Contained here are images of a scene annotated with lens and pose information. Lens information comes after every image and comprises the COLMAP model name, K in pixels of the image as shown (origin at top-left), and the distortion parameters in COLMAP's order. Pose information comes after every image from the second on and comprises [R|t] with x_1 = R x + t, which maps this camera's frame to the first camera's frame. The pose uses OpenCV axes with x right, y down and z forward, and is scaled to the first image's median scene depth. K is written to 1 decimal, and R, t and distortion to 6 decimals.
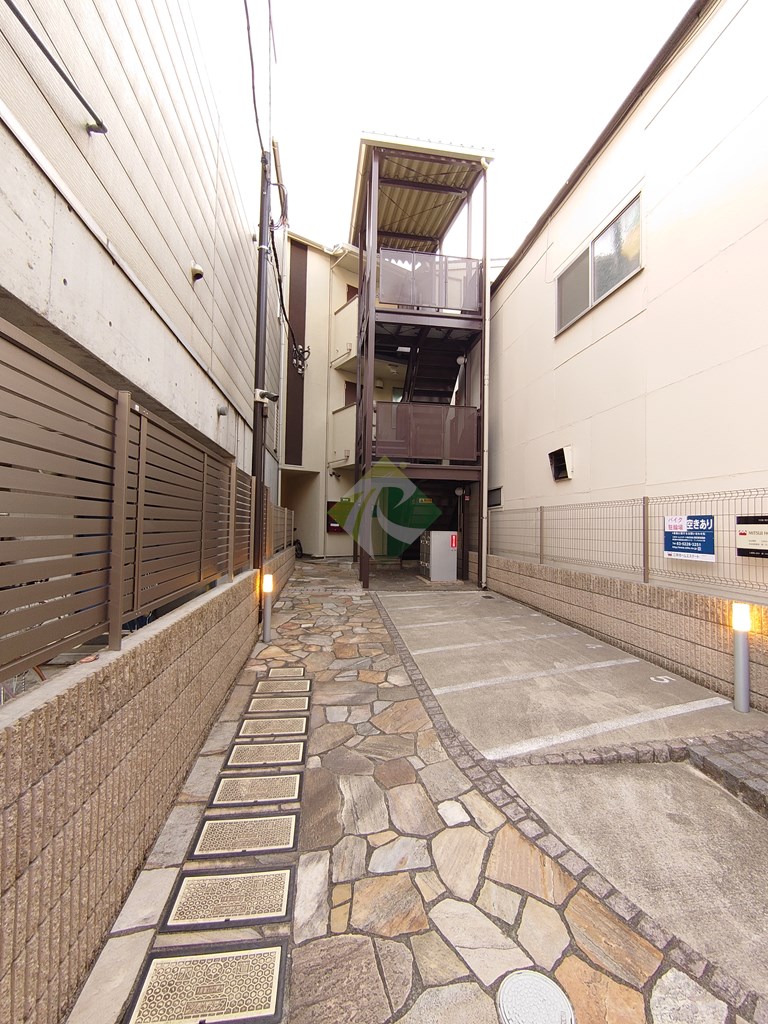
lens RADIAL K [[444.2, 0, 384.2], [0, 444.2, 511.2], [0, 0, 1]] dist [-0.005195, -0.000478]
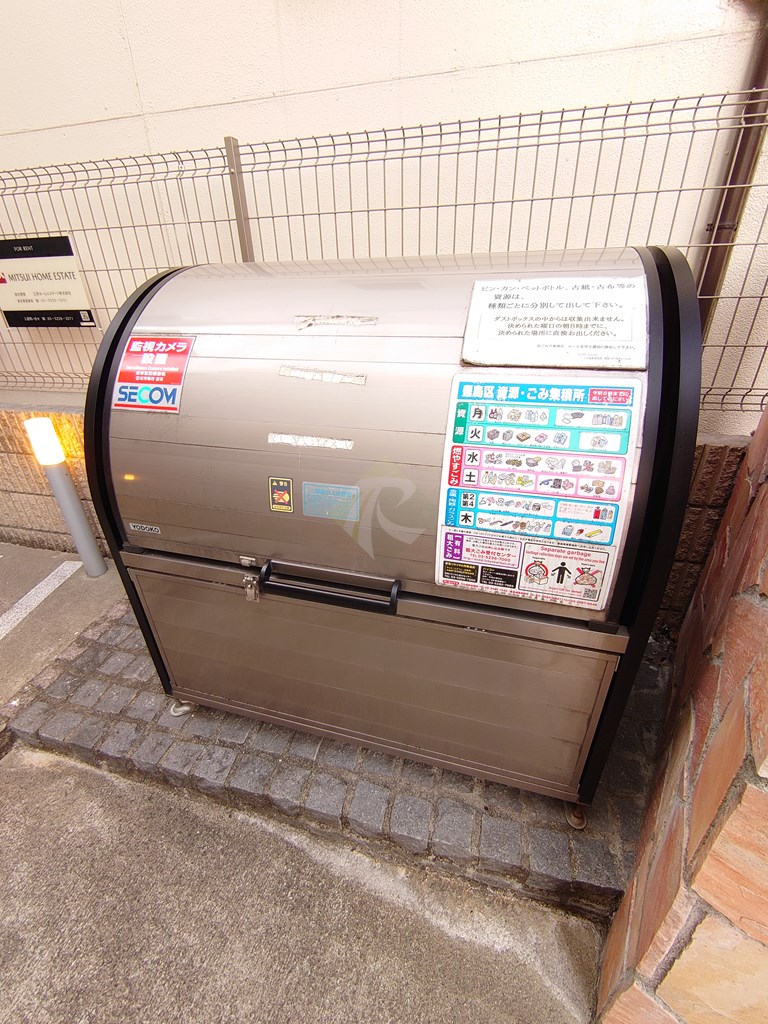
lens RADIAL K [[444.2, 0, 381.8], [0, 444.2, 514.4], [0, 0, 1]] dist [-0.005195, -0.000478]
pose [[0.377798, -0.451459, 0.808365, 0.460189], [0.000916, 0.873252, 0.487269, 0.040856], [-0.925888, -0.183348, 0.330326, 0.383656]]
